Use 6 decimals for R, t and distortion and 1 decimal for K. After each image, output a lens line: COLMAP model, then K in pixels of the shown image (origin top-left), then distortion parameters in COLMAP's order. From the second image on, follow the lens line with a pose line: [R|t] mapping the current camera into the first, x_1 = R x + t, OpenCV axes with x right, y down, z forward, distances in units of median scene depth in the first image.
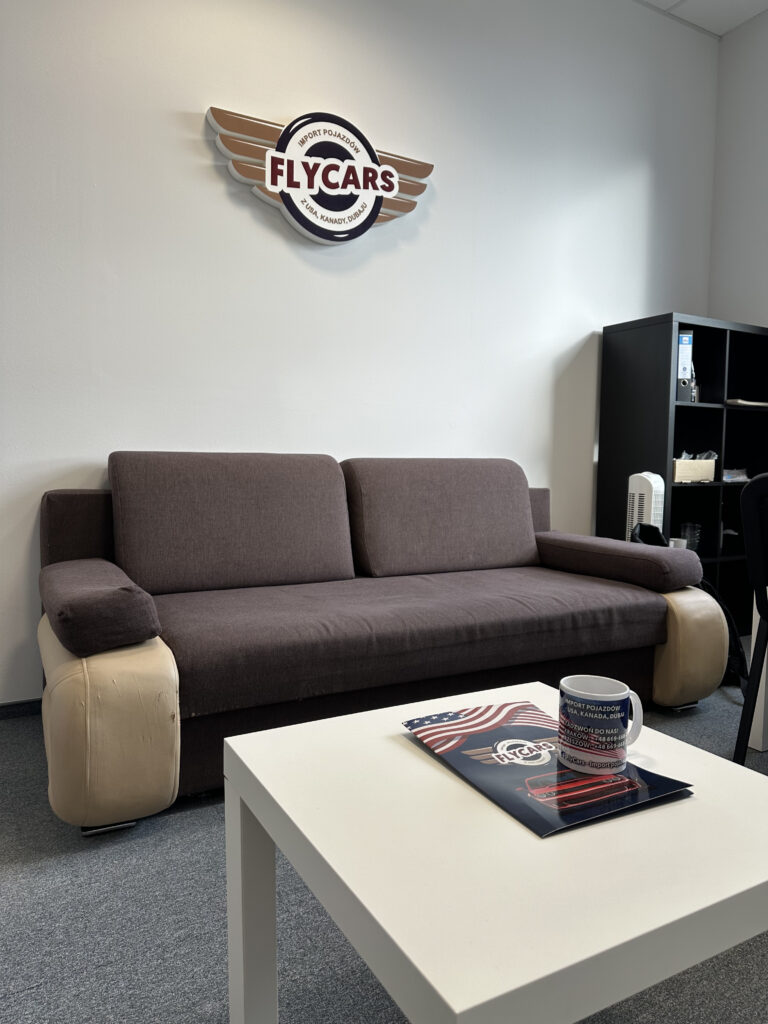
lens RADIAL K [[718.5, 0, 384.0], [0, 718.5, 512.0], [0, 0, 1]] dist [0.107011, -0.198313]
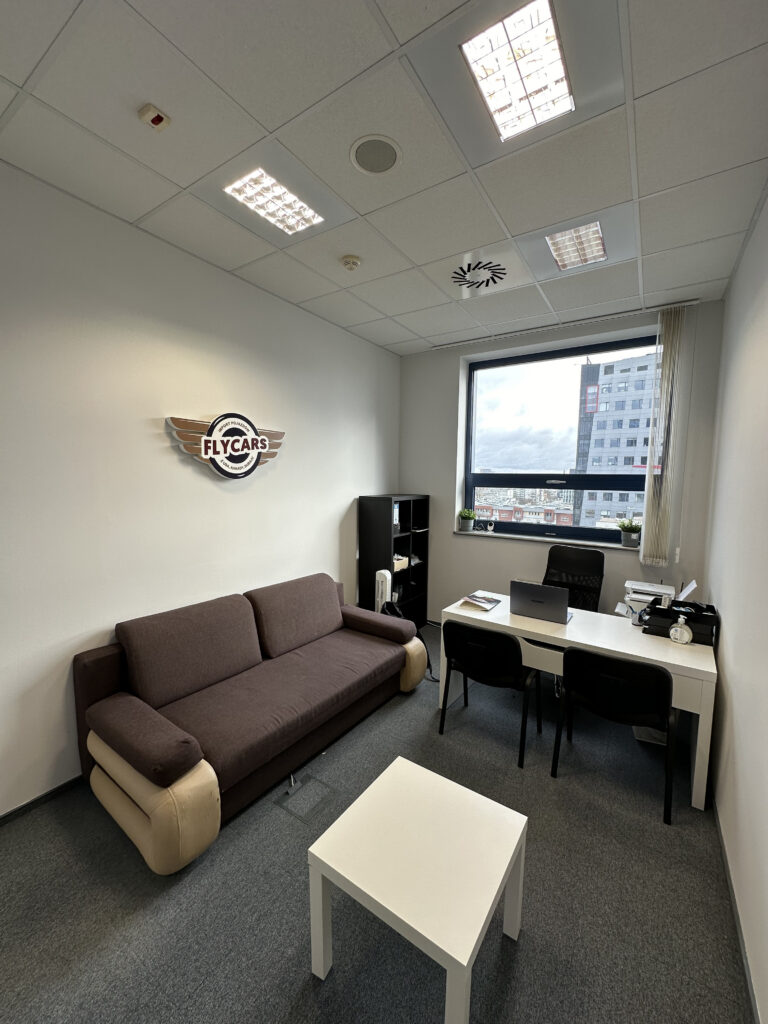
lens RADIAL K [[407.9, 0, 385.5], [0, 407.9, 509.8], [0, 0, 1]] dist [-0.008316, 0.000051]
pose [[0.892532, -0.039704, 0.449233, -0.208391], [0.028106, 0.999078, 0.032460, -0.322920], [-0.450107, -0.016345, 0.892825, -0.113621]]
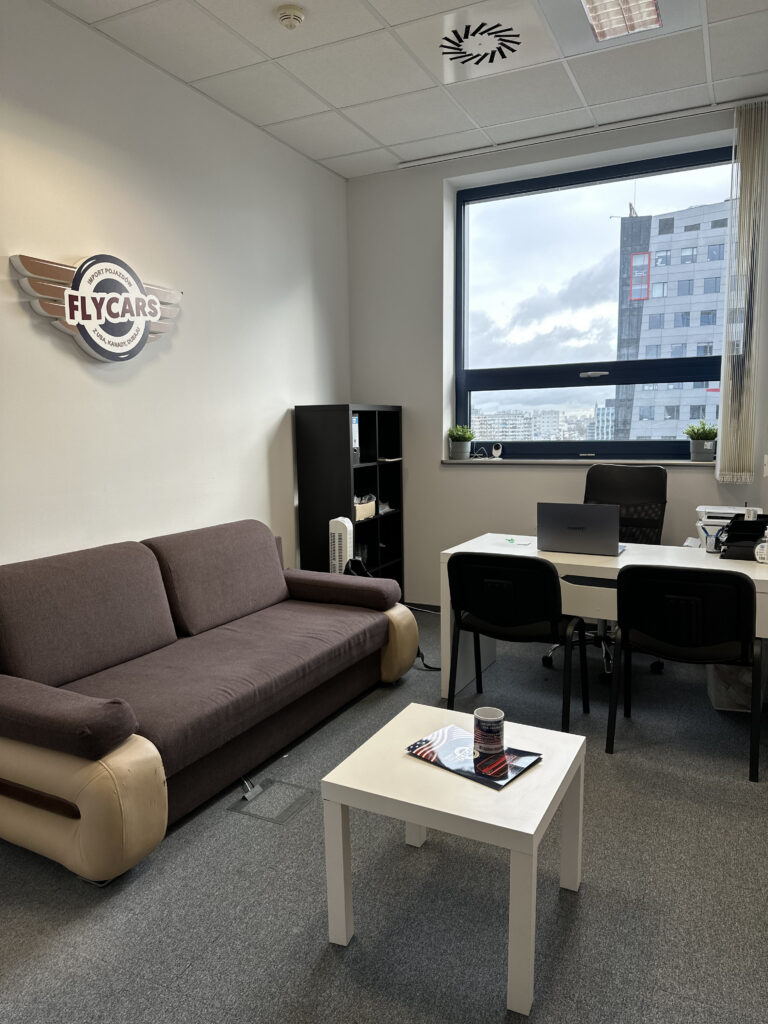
lens RADIAL K [[718.5, 0, 384.0], [0, 718.5, 512.0], [0, 0, 1]] dist [0.107011, -0.198313]
pose [[0.826113, -0.096307, 0.555213, -0.404049], [0.063258, 0.994909, 0.078453, -0.197505], [-0.559942, -0.029689, 0.828000, -0.241512]]
